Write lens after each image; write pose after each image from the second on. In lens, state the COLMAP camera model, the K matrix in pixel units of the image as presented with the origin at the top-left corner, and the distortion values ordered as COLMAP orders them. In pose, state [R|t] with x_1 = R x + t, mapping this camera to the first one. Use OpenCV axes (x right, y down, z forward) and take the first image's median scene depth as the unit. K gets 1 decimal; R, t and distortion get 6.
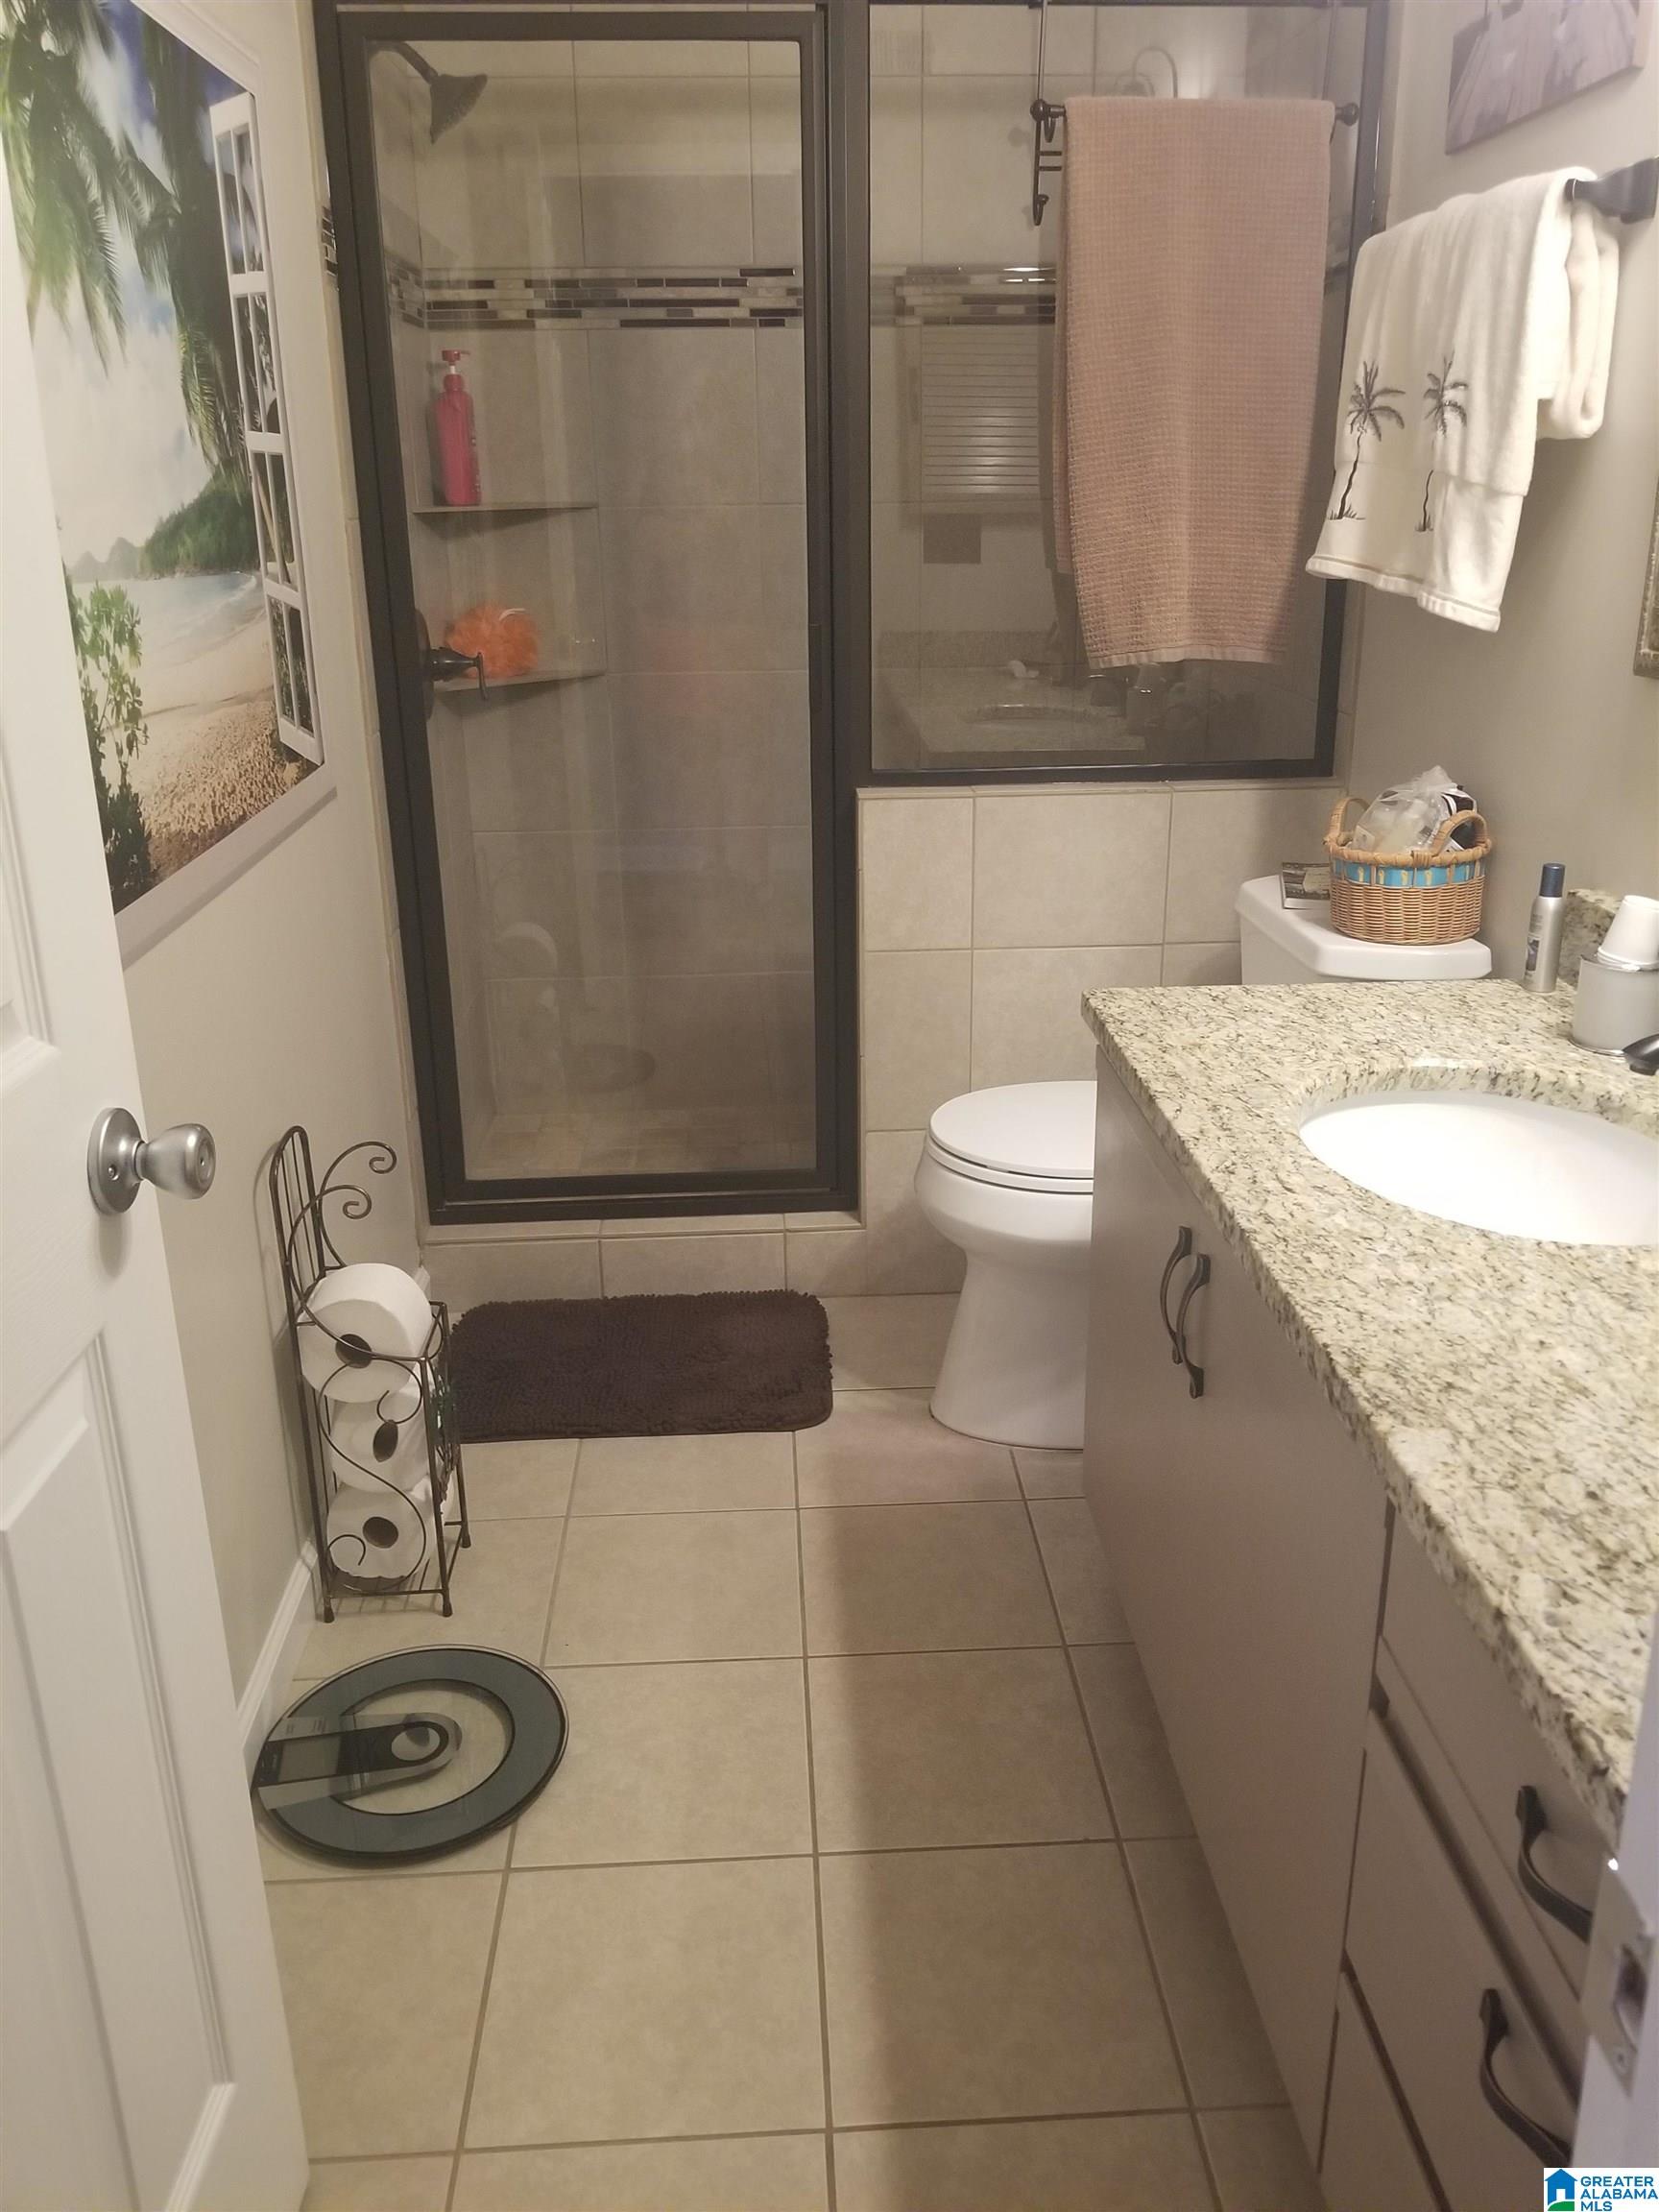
lens RADIAL K [[1715.8, 0, 829.6], [0, 1715.8, 1101.1], [0, 0, 1]] dist [0.045026, -0.038032]
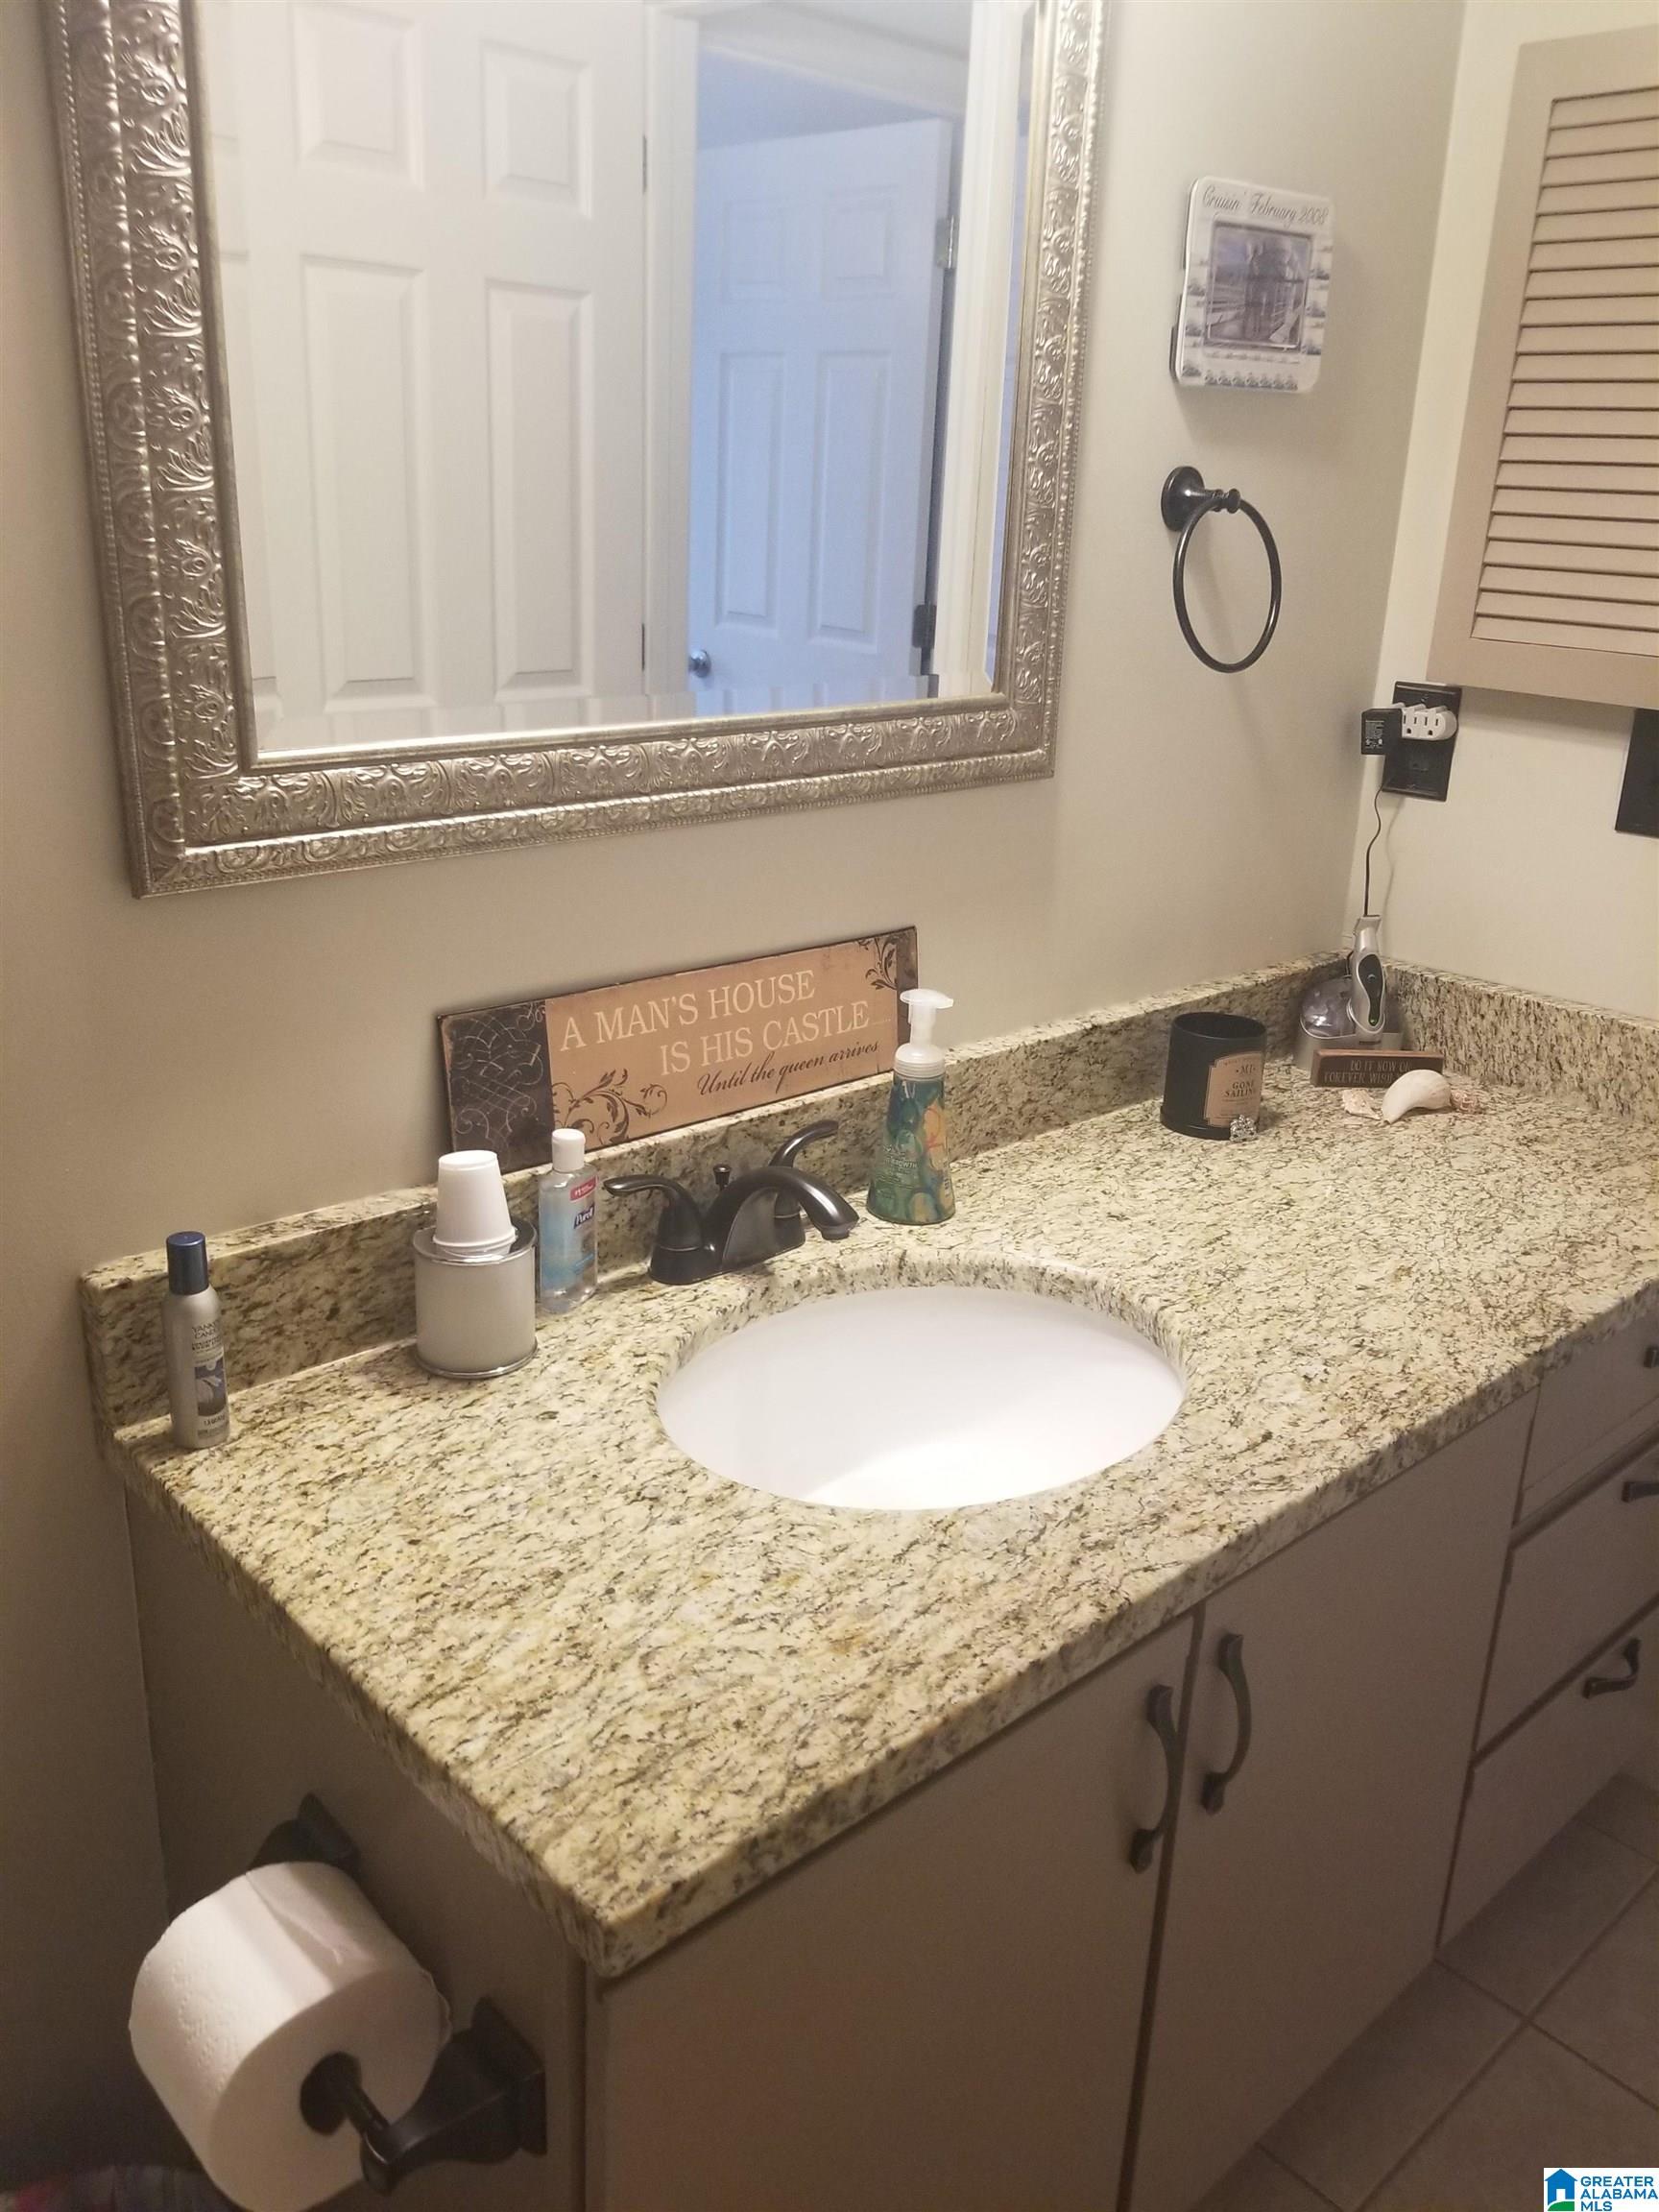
lens RADIAL K [[1715.8, 0, 828.4], [0, 1715.8, 1105.7], [0, 0, 1]] dist [0.045026, -0.038032]
pose [[-0.638180, -0.265105, 0.722804, -0.131551], [0.236963, 0.825630, 0.512039, -0.459728], [-0.732513, 0.498051, -0.464080, 1.199118]]
